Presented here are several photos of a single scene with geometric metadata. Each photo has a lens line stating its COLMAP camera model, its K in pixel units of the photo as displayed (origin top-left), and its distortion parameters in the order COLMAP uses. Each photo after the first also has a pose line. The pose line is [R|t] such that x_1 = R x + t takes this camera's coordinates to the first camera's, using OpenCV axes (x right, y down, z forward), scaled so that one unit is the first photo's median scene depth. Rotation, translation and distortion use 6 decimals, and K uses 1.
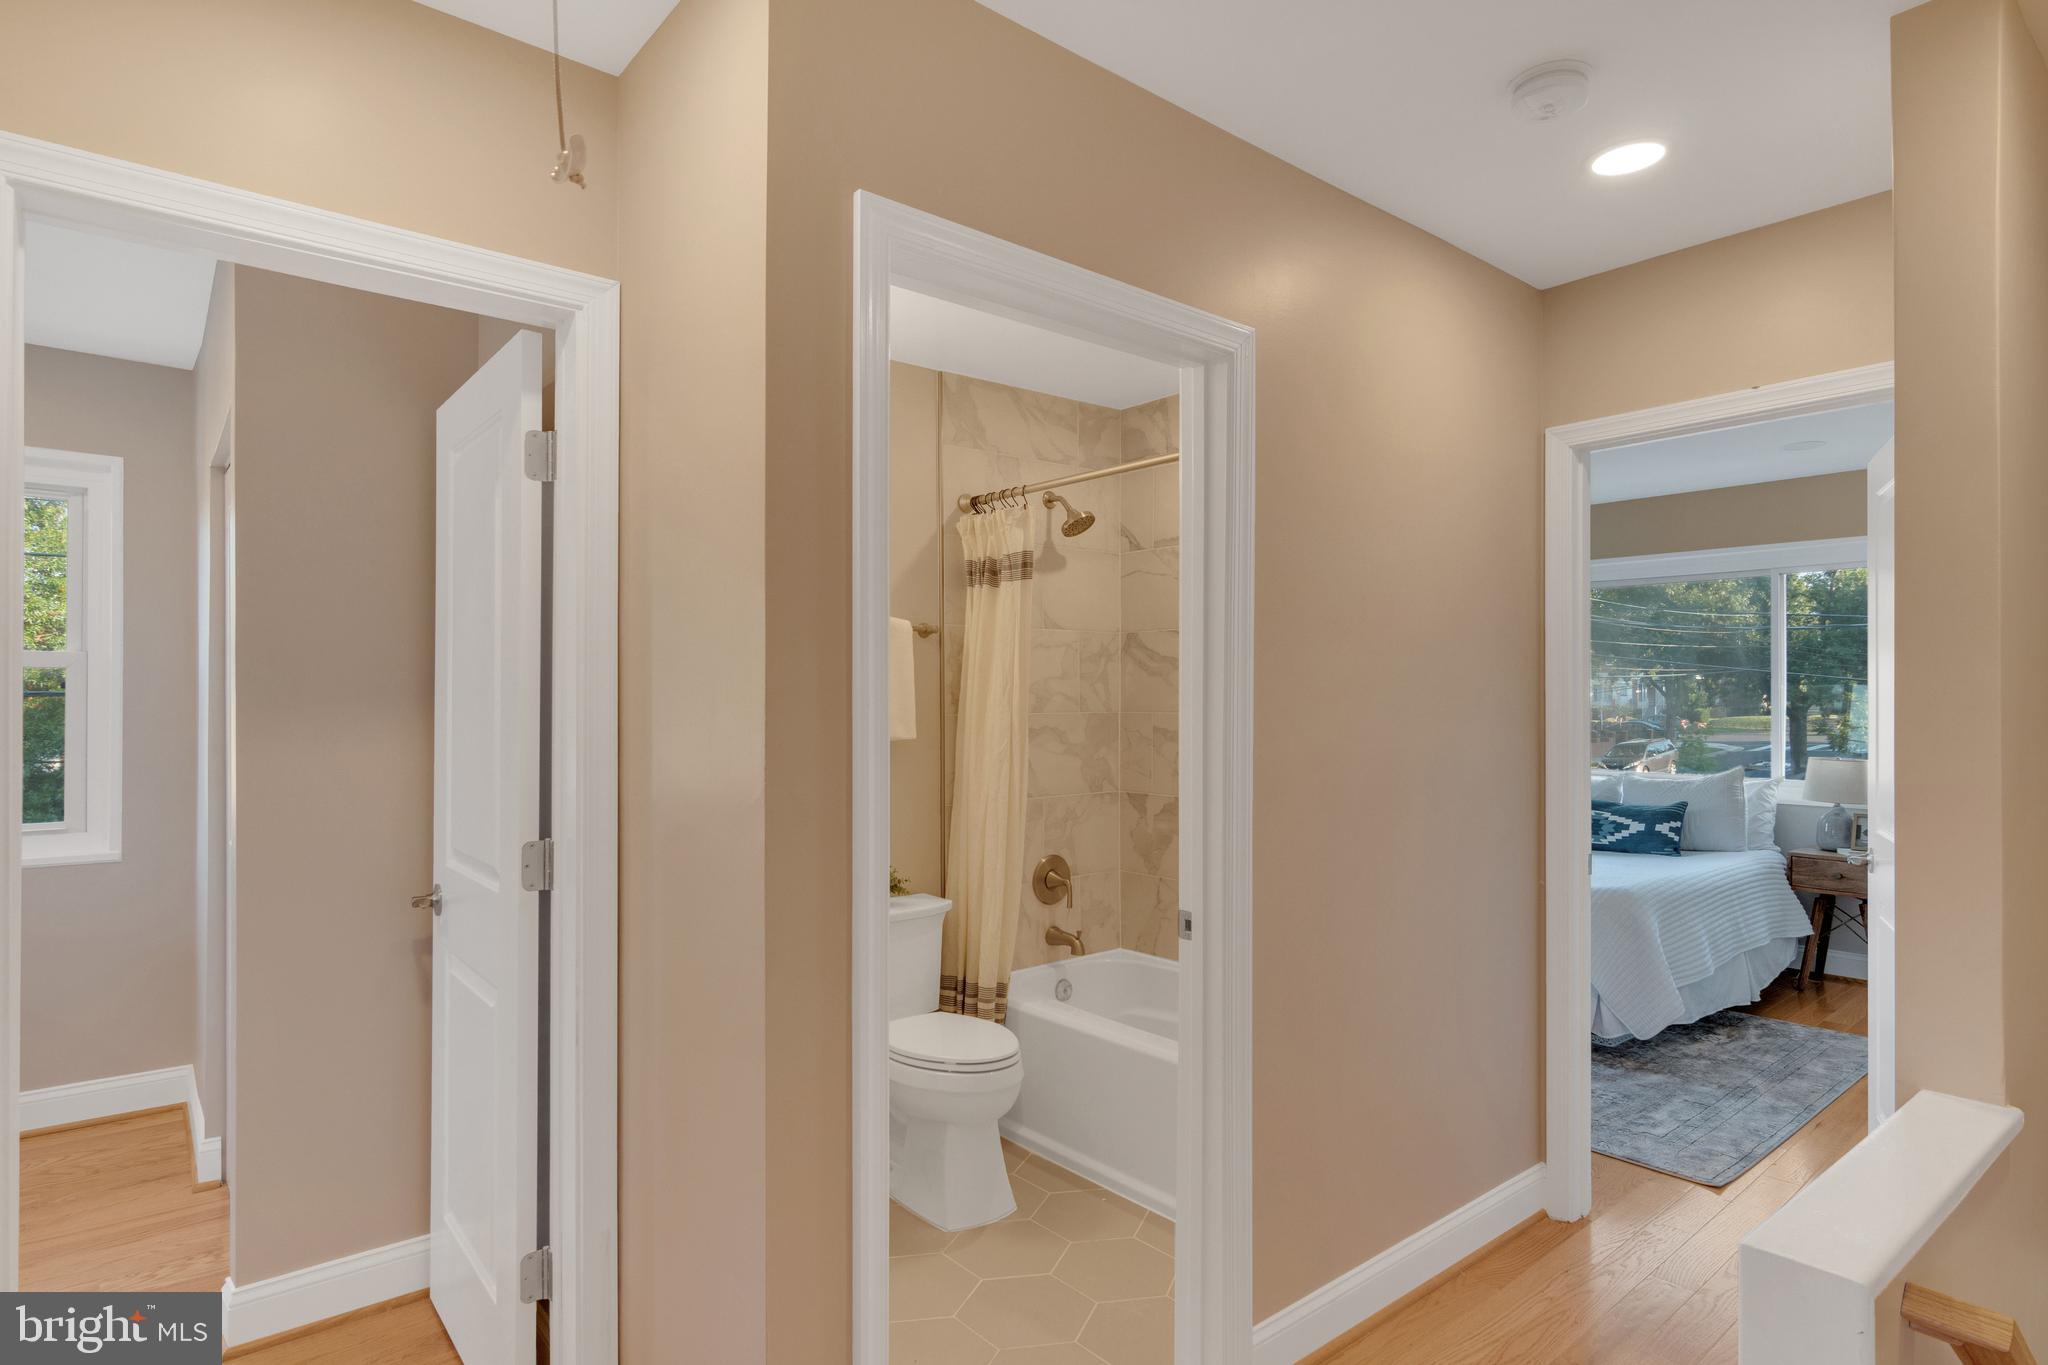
lens RADIAL K [[1093.6, 0, 1024.0], [0, 1093.6, 682.5], [0, 0, 1]] dist [0.000197, -0.000049]
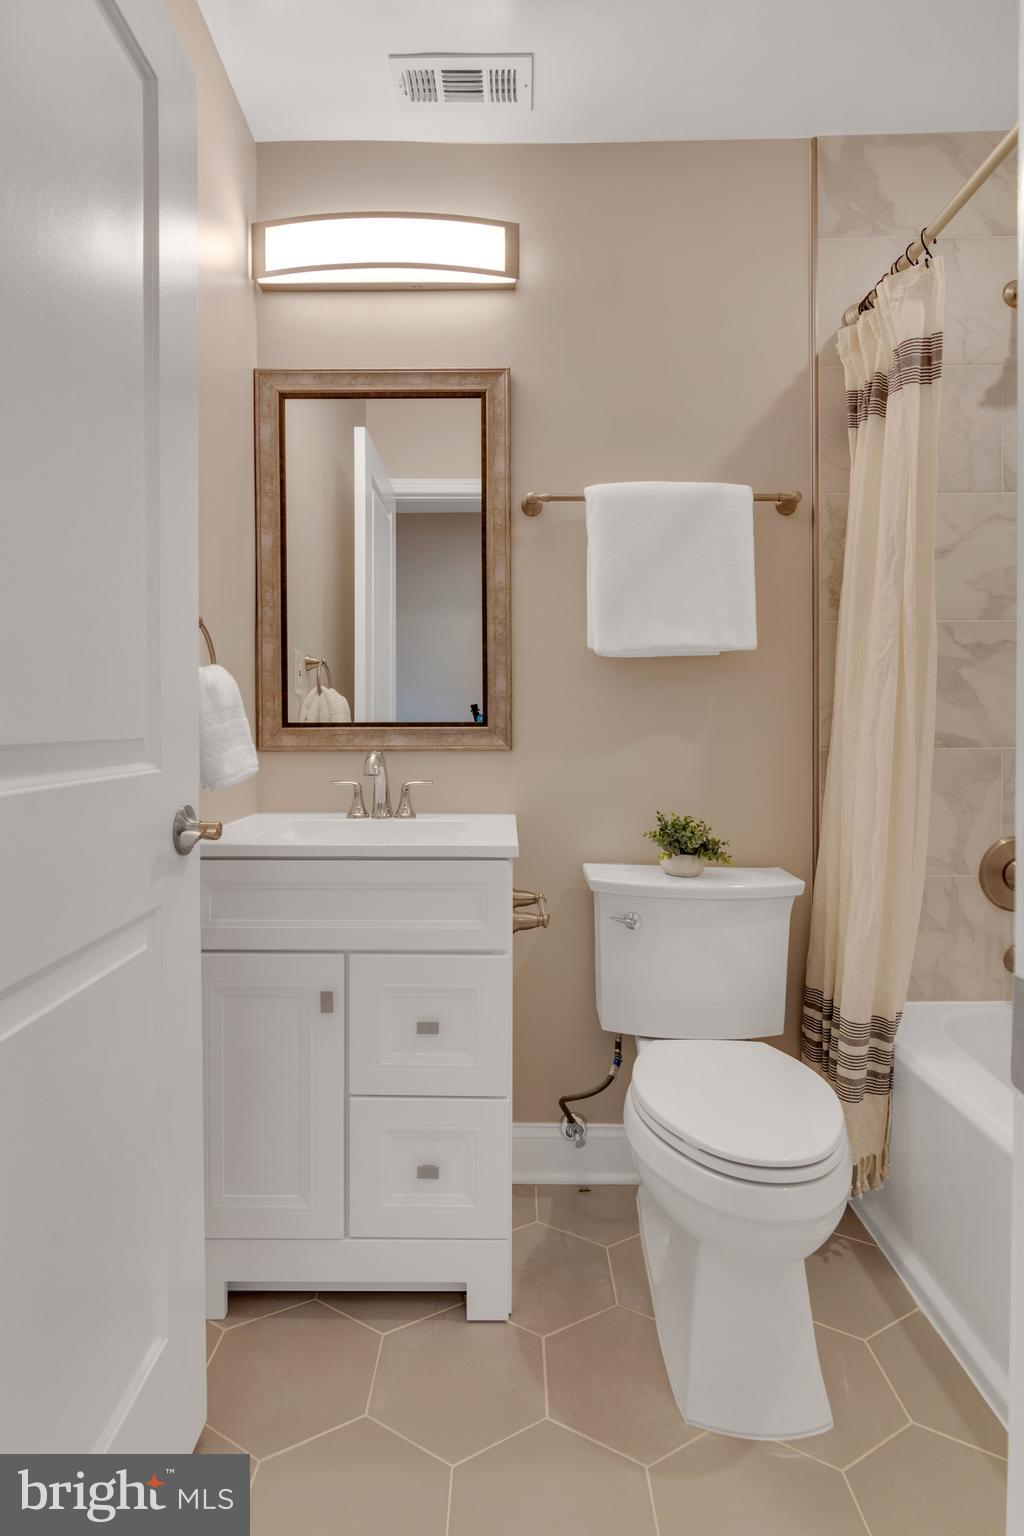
lens RADIAL K [[796.9, 0, 506.9], [0, 796.9, 730.2], [0, 0, 1]] dist [-0.000022, 0.000319]
pose [[0.768024, 0.003778, -0.640410, 0.103280], [0.008776, 0.999827, 0.016424, 0.089809], [0.640361, -0.018235, 0.767858, 0.471329]]
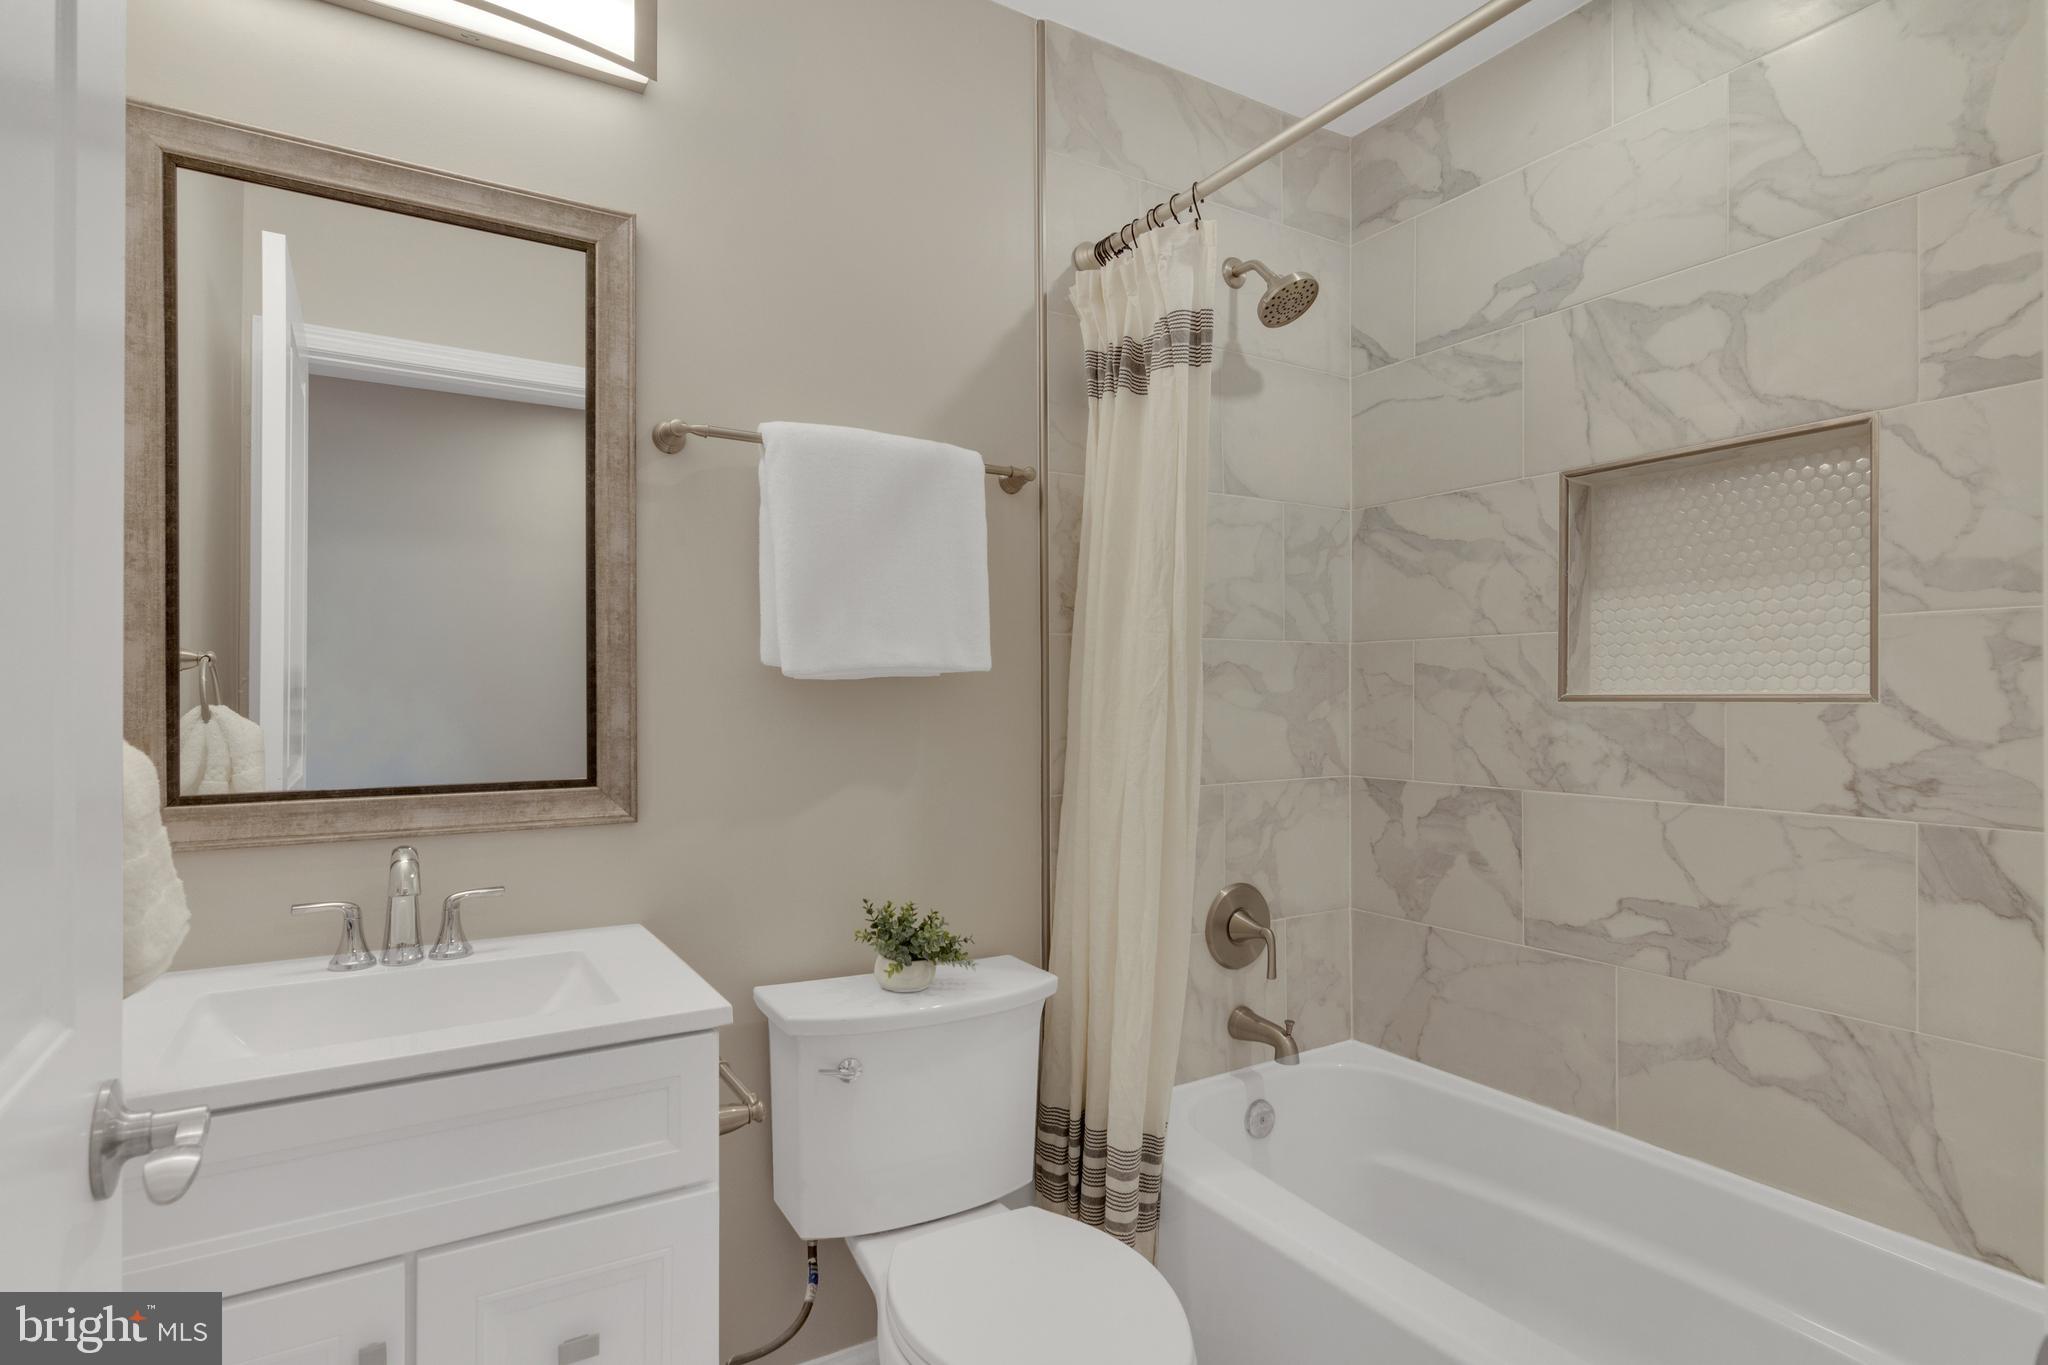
lens RADIAL K [[1038.4, 0, 1031.1], [0, 1038.4, 690.5], [0, 0, 1]] dist [-0.001092, -0.000279]
pose [[0.991166, -0.000417, -0.132627, -0.011202], [0.001560, 0.999963, 0.008516, 0.054200], [0.132619, -0.008648, 0.991129, 0.473051]]
